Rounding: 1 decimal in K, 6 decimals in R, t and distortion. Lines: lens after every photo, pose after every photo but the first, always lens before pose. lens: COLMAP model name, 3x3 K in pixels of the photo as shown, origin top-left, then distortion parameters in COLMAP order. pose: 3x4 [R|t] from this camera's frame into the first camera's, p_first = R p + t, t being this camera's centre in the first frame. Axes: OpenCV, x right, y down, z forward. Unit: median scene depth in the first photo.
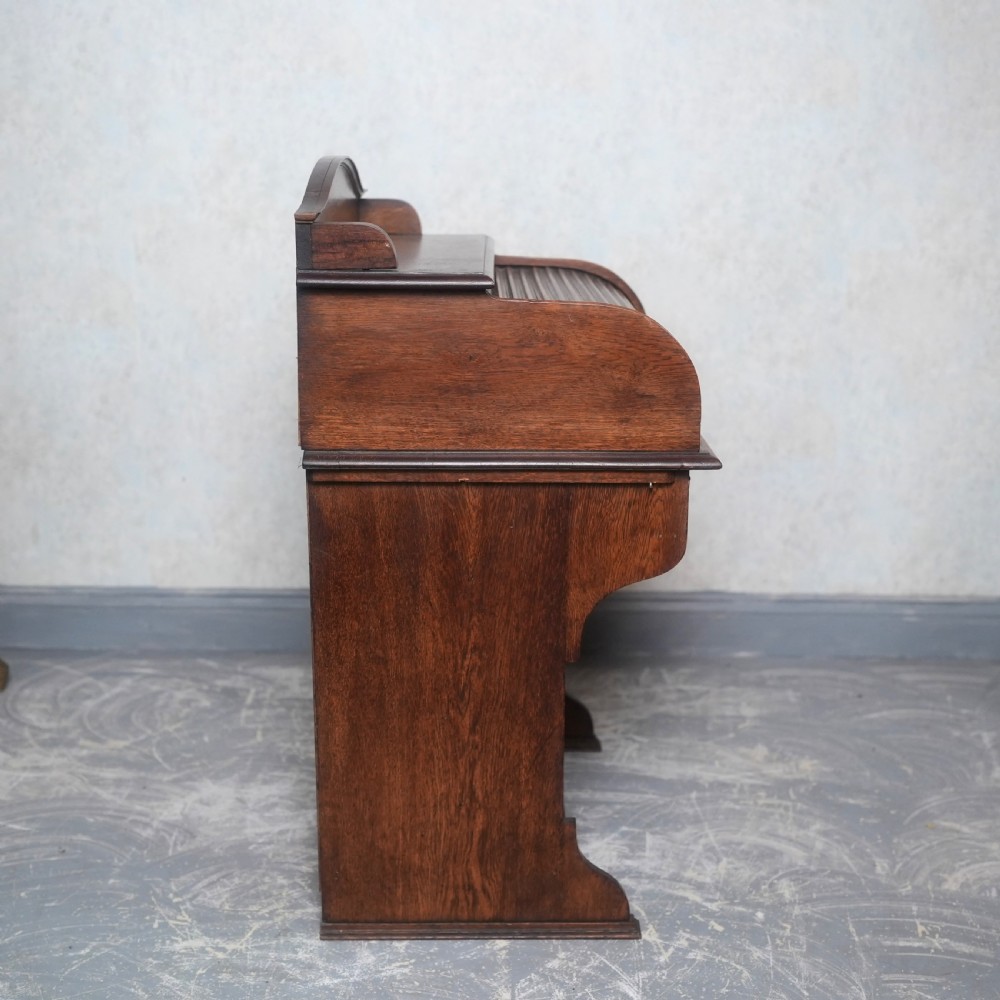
lens RADIAL K [[1398.0, 0, 500.0], [0, 1398.0, 500.0], [0, 0, 1]] dist [-0.026042, 0.124503]
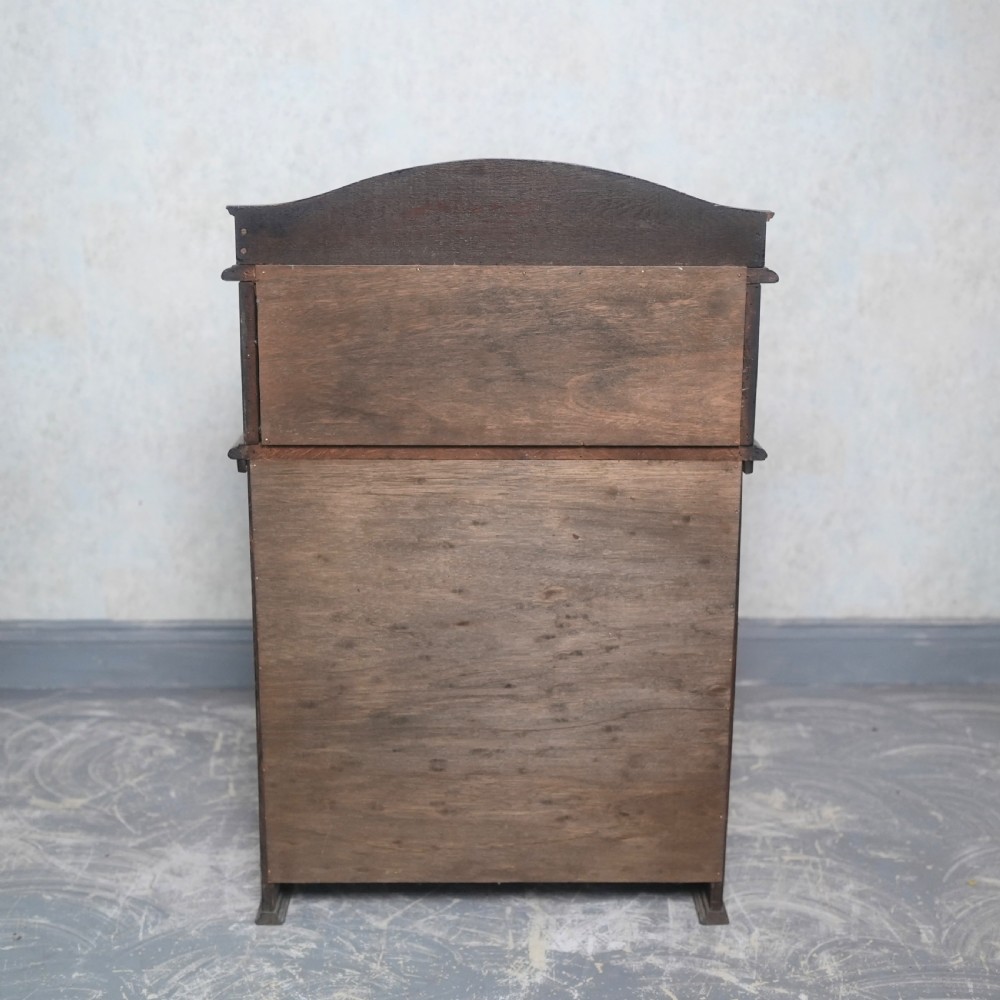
lens RADIAL K [[1398.0, 0, 500.0], [0, 1398.0, 500.0], [0, 0, 1]] dist [-0.026042, 0.124503]
pose [[0.998807, -0.009663, 0.047865, -0.043121], [0.009013, 0.999864, 0.013775, -0.033881], [-0.047992, -0.013327, 0.998759, 0.092798]]
